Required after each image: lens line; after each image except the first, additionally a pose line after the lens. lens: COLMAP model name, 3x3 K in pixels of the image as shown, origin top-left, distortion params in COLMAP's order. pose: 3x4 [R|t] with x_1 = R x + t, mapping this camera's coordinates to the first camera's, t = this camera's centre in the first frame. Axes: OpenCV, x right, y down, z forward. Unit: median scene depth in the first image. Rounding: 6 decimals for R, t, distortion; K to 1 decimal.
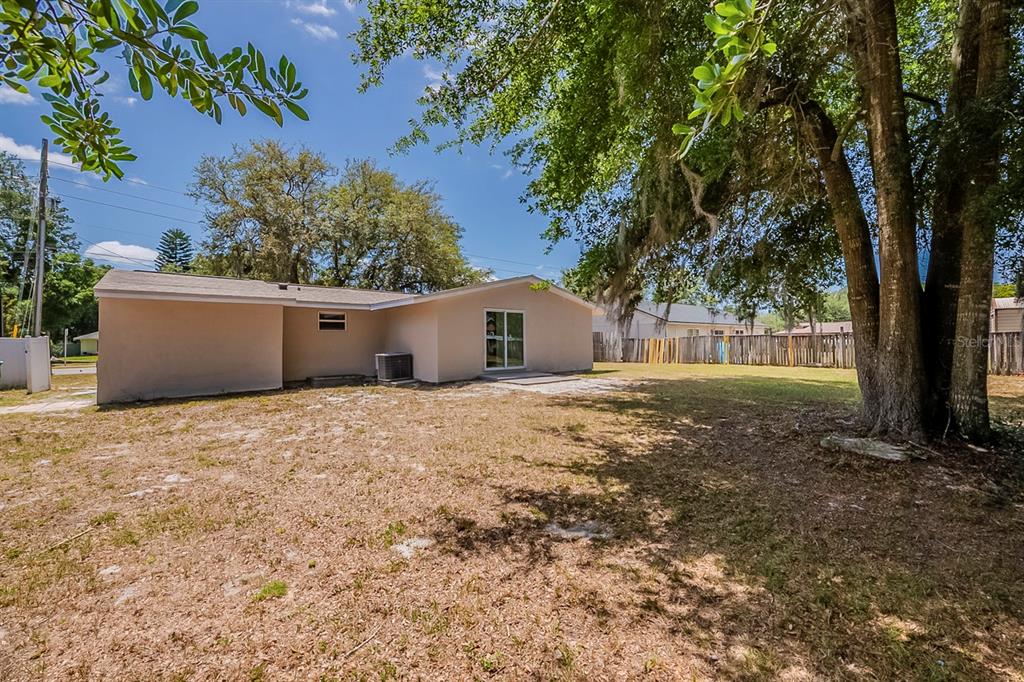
lens RADIAL K [[403.5, 0, 512.1], [0, 403.5, 329.0], [0, 0, 1]] dist [0.011458, -0.000135]
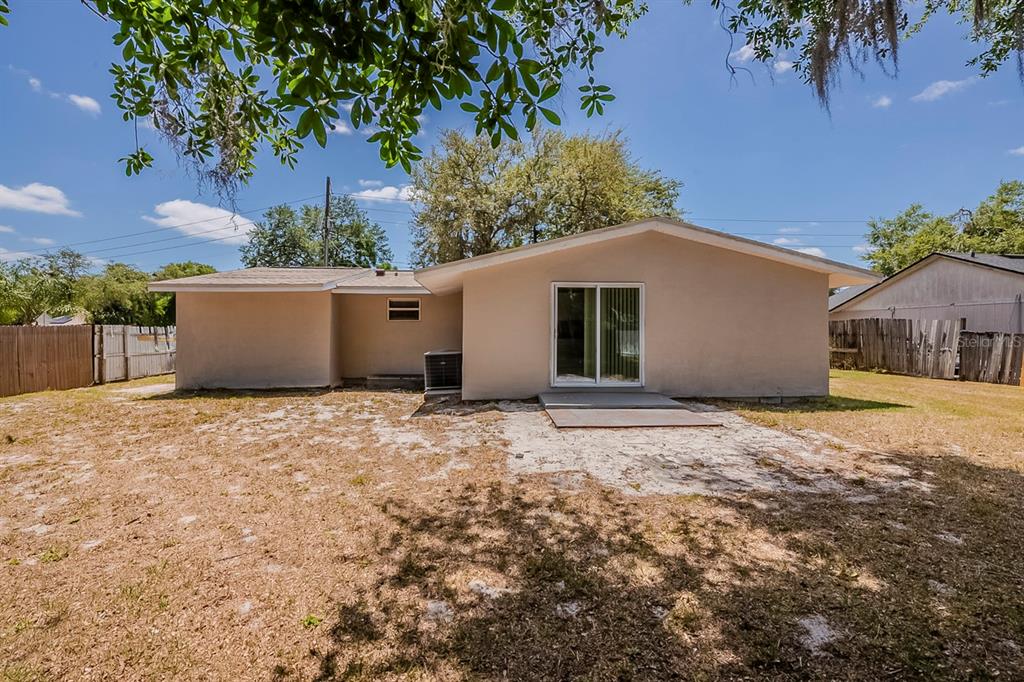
lens RADIAL K [[403.5, 0, 512.1], [0, 403.5, 329.0], [0, 0, 1]] dist [0.011458, -0.000135]
pose [[0.794073, 0.009418, -0.607749, 0.240942], [0.012838, 0.999397, 0.032260, -0.002803], [0.607686, -0.033419, 0.793474, 0.470329]]
